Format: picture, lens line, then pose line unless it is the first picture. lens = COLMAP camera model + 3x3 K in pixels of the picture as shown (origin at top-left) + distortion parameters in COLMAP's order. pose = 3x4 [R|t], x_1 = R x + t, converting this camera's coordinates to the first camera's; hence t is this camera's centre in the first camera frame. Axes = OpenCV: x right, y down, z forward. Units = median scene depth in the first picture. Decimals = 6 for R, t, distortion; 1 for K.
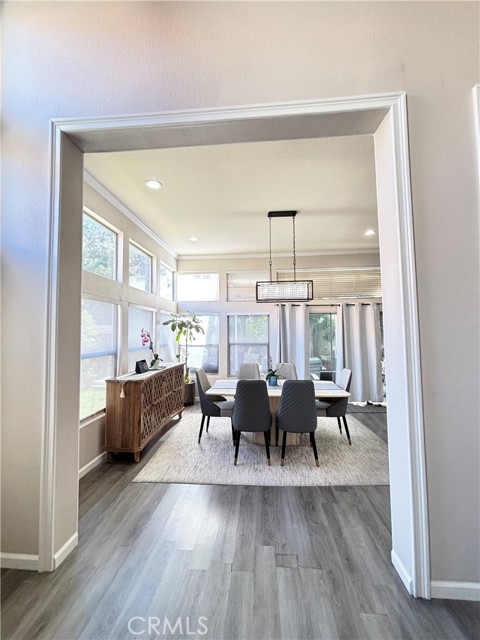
lens RADIAL K [[255.2, 0, 242.9], [0, 255.2, 317.8], [0, 0, 1]] dist [0.001144, 0.000485]
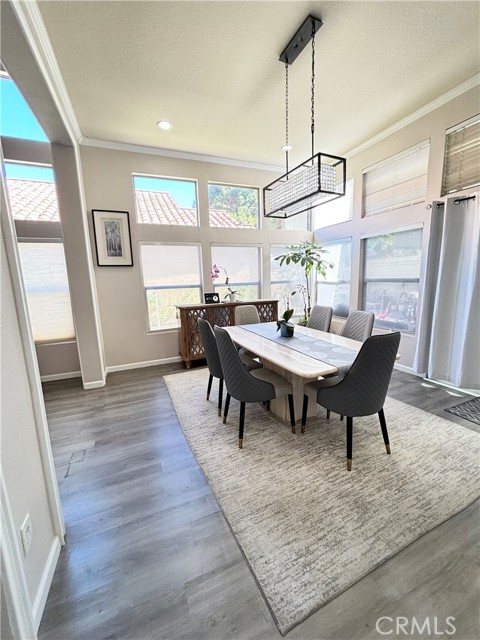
lens RADIAL K [[255.2, 0, 240.7], [0, 255.2, 321.7], [0, 0, 1]] dist [0.001144, 0.000485]
pose [[0.457708, 0.143855, -0.877388, 0.831960], [0.083467, 0.975514, 0.203486, 0.078405], [0.885176, -0.166370, 0.434493, 0.701034]]
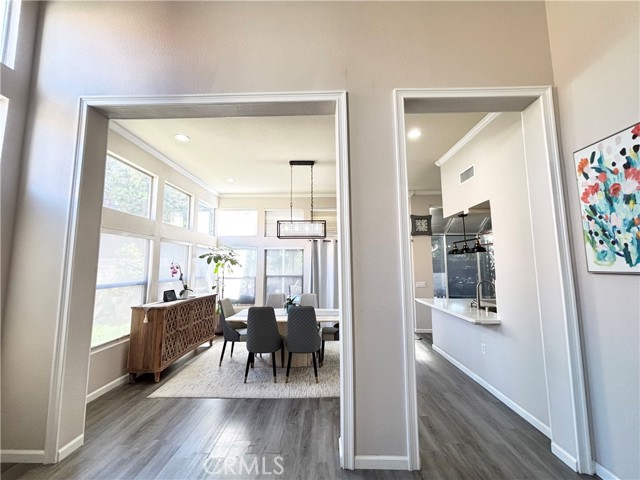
lens RADIAL K [[255.2, 0, 319.5], [0, 255.2, 237.7], [0, 0, 1]] dist [0.001144, 0.000485]
pose [[0.998739, 0.012650, 0.048578, 0.226222], [-0.009972, 0.998437, -0.054990, -0.006483], [-0.049197, 0.054436, 0.997305, -0.170365]]
